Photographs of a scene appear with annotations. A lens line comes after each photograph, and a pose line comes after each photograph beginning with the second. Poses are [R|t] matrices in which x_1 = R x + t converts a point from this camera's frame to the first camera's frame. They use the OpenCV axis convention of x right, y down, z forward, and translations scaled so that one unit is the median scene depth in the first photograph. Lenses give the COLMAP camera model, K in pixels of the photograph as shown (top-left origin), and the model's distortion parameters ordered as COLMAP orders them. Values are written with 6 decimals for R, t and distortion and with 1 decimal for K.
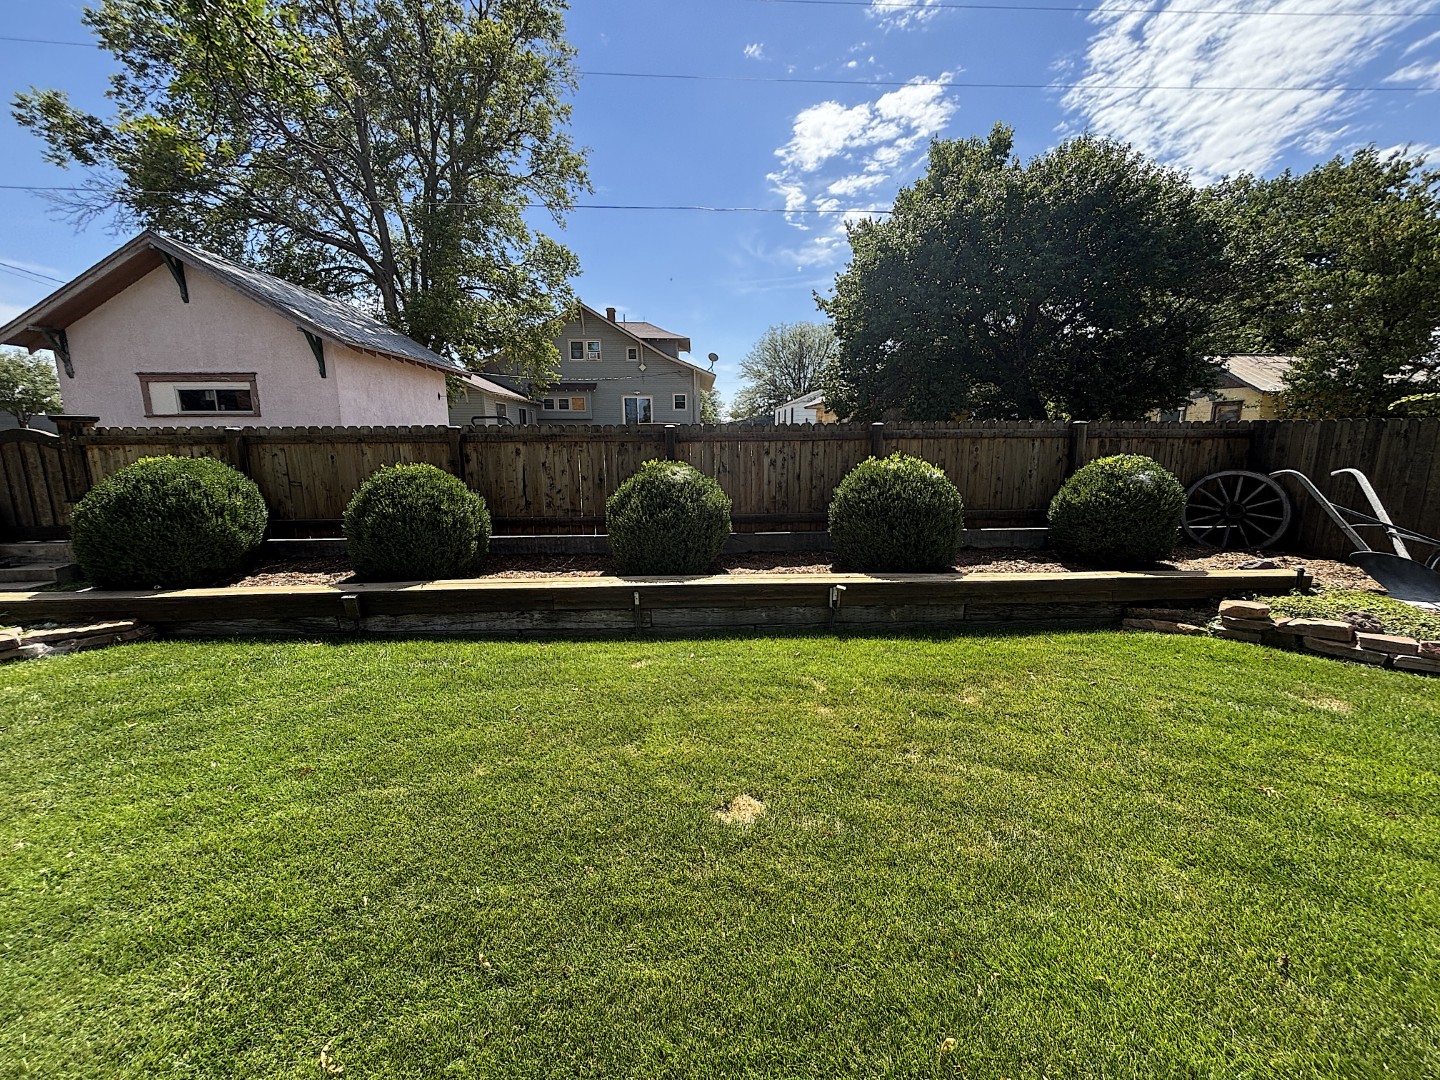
lens RADIAL K [[579.3, 0, 719.2], [0, 579.3, 545.5], [0, 0, 1]] dist [-0.002513, -0.000735]
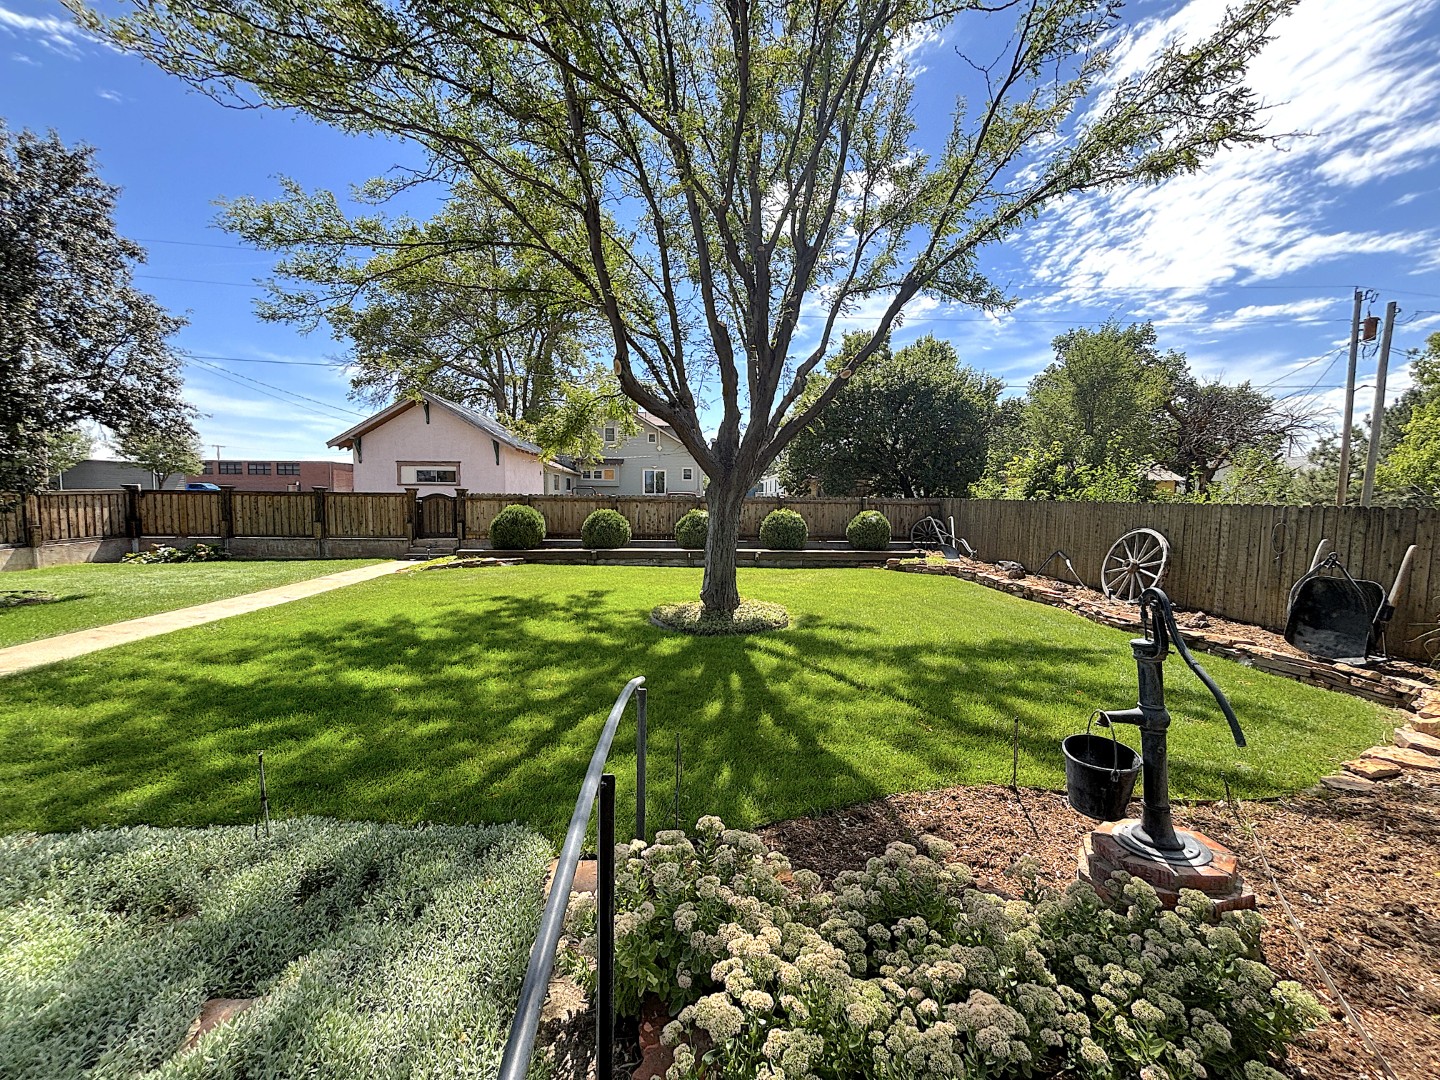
lens RADIAL K [[579.3, 0, 716.5], [0, 579.3, 542.3], [0, 0, 1]] dist [-0.002513, -0.000735]
pose [[0.999861, 0.016595, -0.001433, -0.000771], [-0.016650, 0.993210, -0.115136, 0.213644], [-0.000488, 0.115144, 0.993349, -1.133056]]
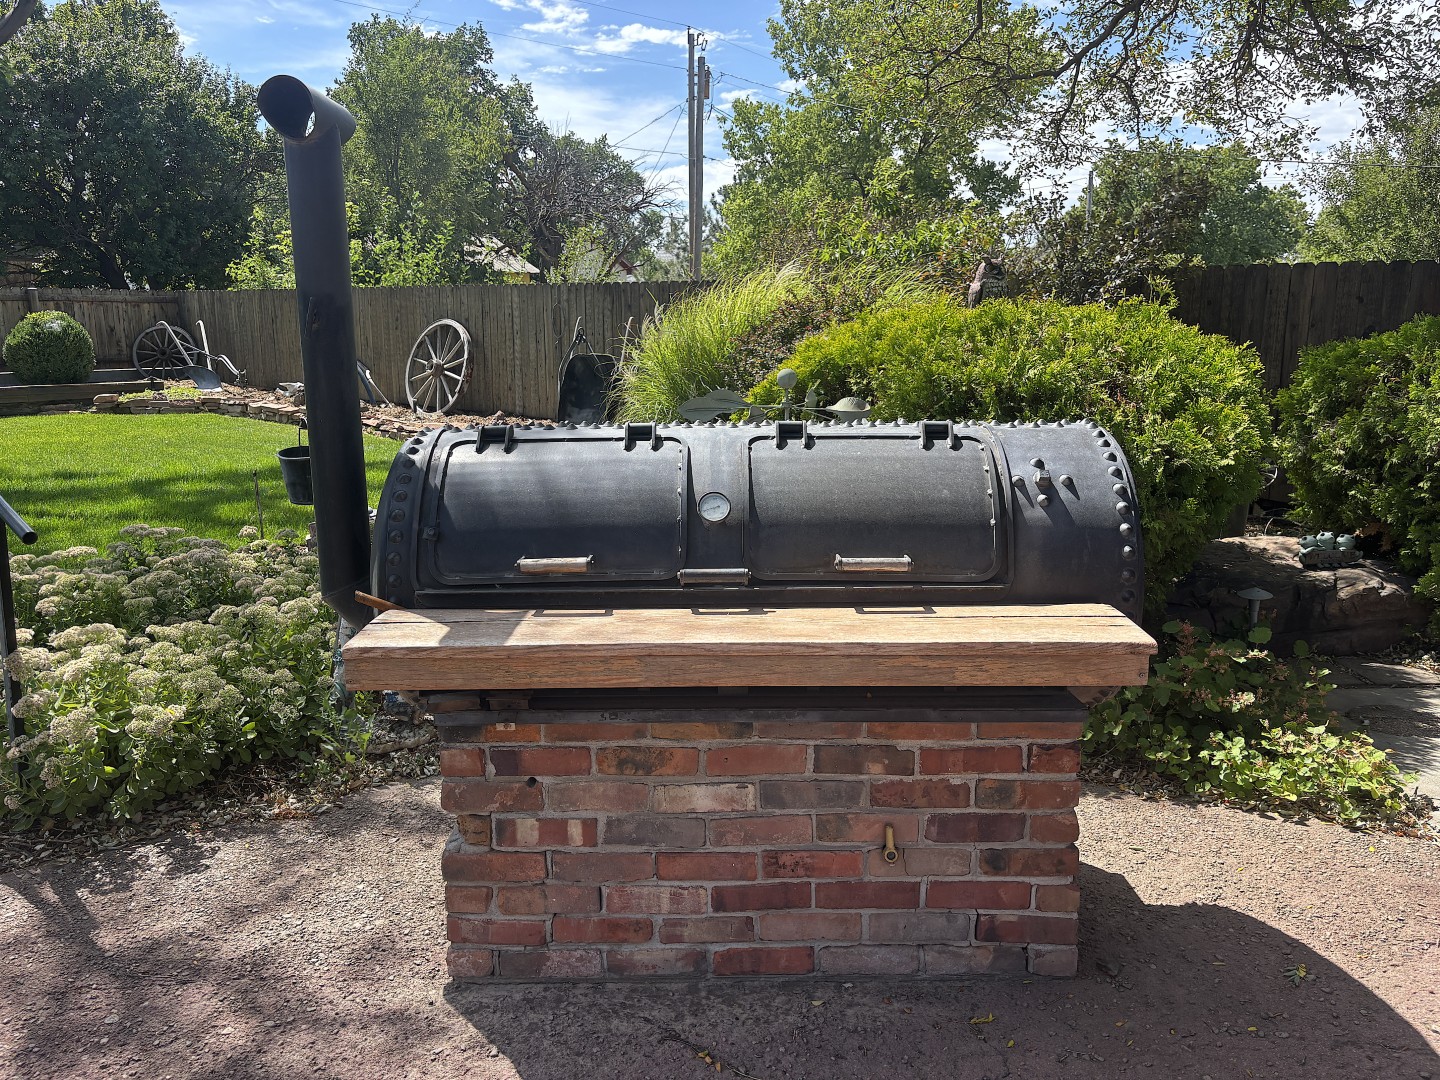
lens RADIAL K [[1096.7, 0, 721.8], [0, 1096.7, 544.6], [0, 0, 1]] dist [-0.005255, 0.007695]
pose [[0.693446, -0.140707, 0.706636, -0.107152], [0.133769, 0.988837, 0.065628, 0.328724], [-0.707982, 0.049016, 0.704527, -1.476315]]
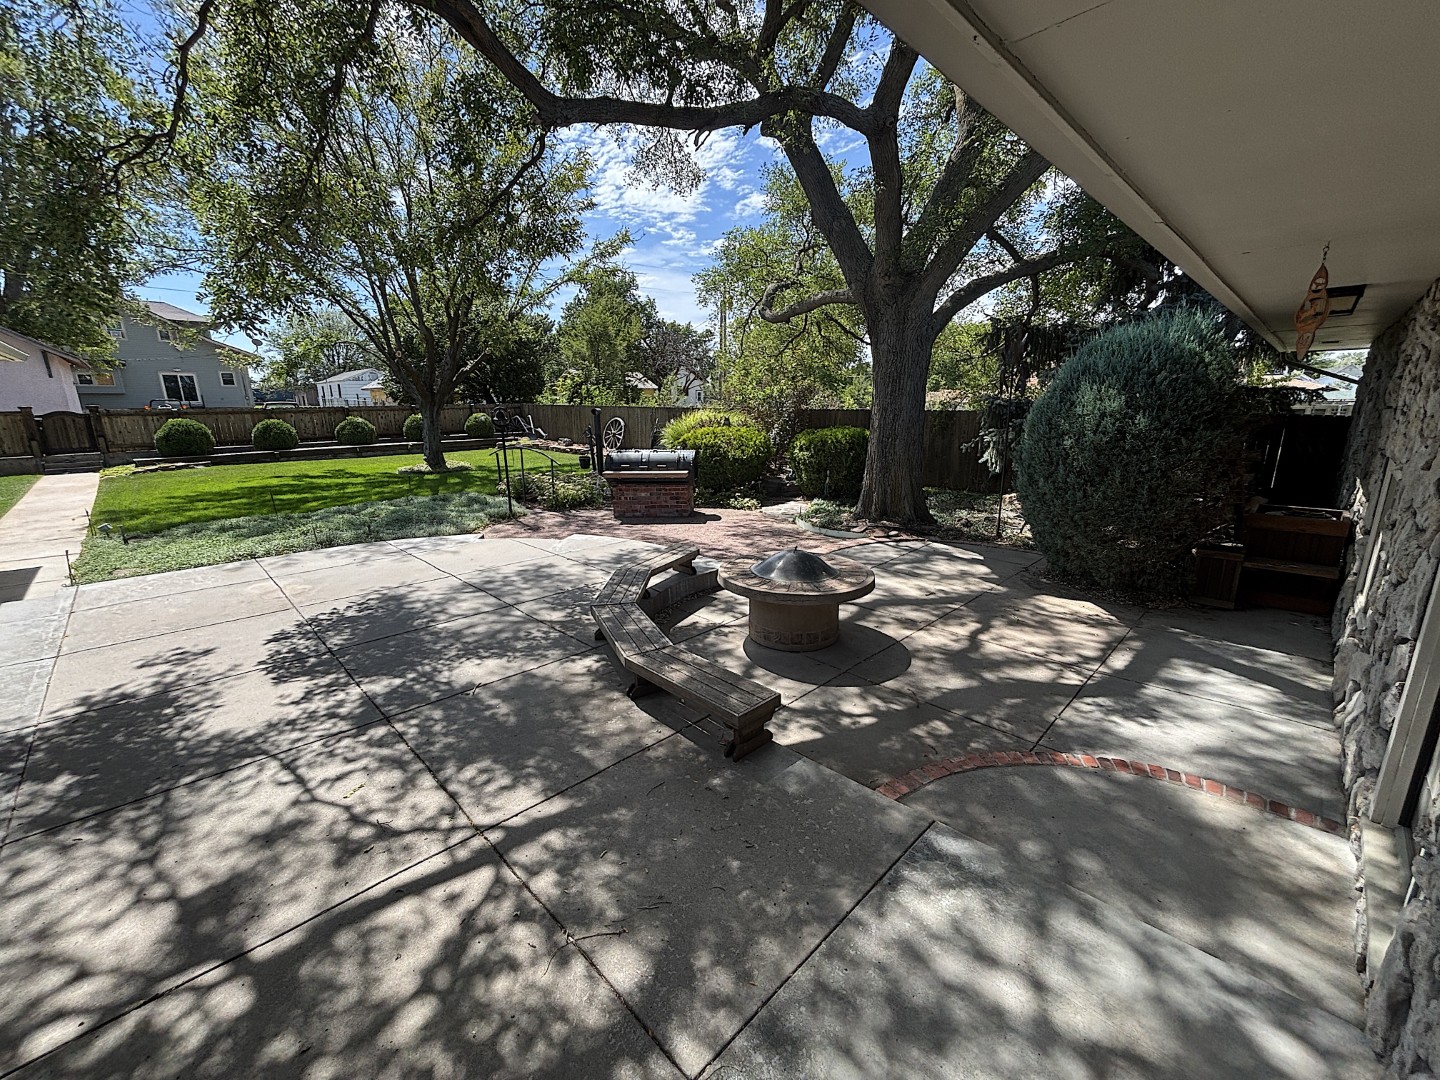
lens RADIAL K [[579.3, 0, 725.2], [0, 579.3, 541.7], [0, 0, 1]] dist [-0.002513, -0.000735]
pose [[0.739411, -0.160831, 0.653761, -0.600529], [0.130872, 0.986860, 0.094759, 0.412230], [-0.660411, 0.015493, 0.750744, -2.287827]]
